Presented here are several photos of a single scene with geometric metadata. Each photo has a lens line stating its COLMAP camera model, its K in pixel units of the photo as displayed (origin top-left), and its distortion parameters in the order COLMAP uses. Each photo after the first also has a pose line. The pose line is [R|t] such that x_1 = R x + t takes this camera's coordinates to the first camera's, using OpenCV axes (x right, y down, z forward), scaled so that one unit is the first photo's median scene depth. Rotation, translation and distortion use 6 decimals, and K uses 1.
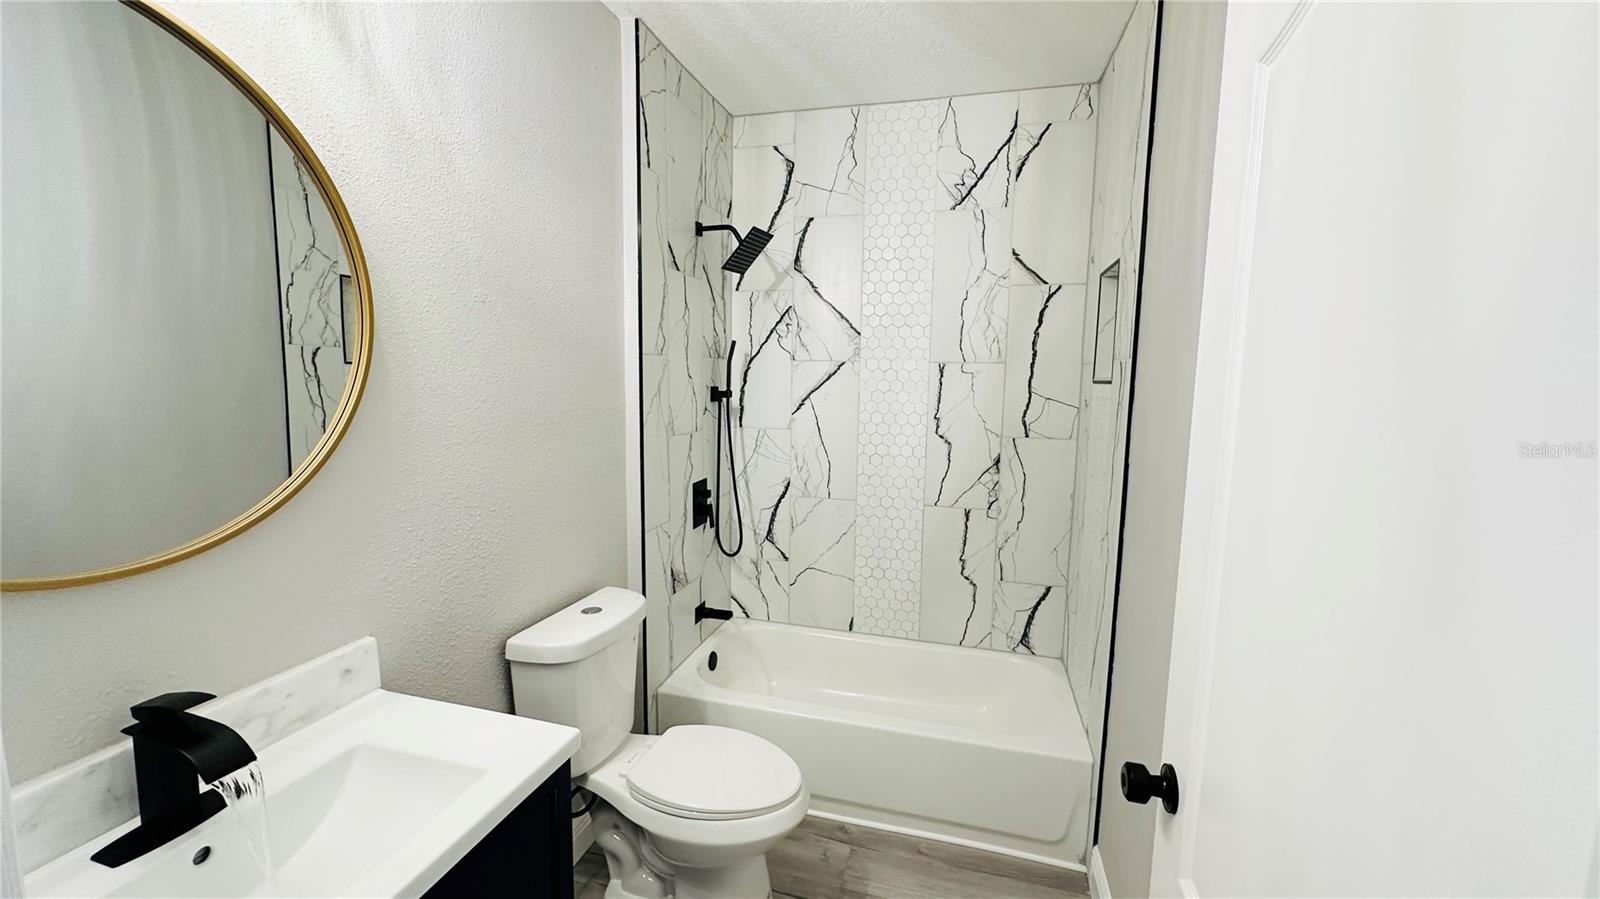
lens RADIAL K [[638.6, 0, 800.0], [0, 638.6, 449.5], [0, 0, 1]] dist [-0.003513, 0.000989]
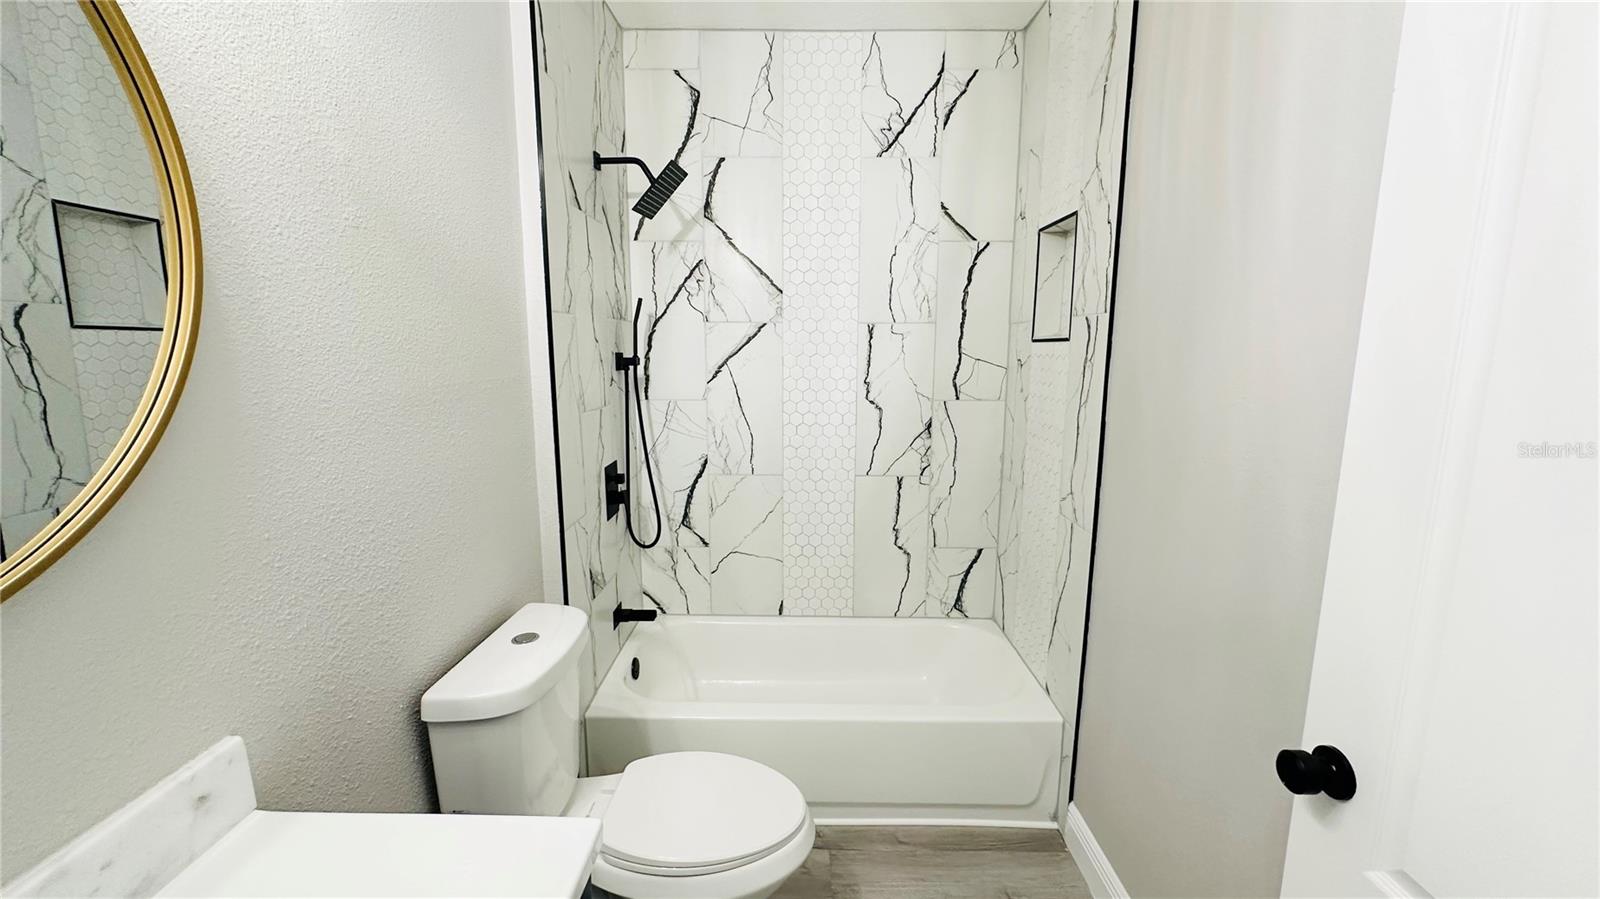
lens RADIAL K [[638.6, 0, 800.0], [0, 638.6, 449.5], [0, 0, 1]] dist [-0.003513, 0.000989]
pose [[0.966329, -0.053569, 0.251672, -0.124400], [0.041877, 0.997790, 0.051587, -0.003575], [-0.253879, -0.039311, 0.966437, 0.112155]]
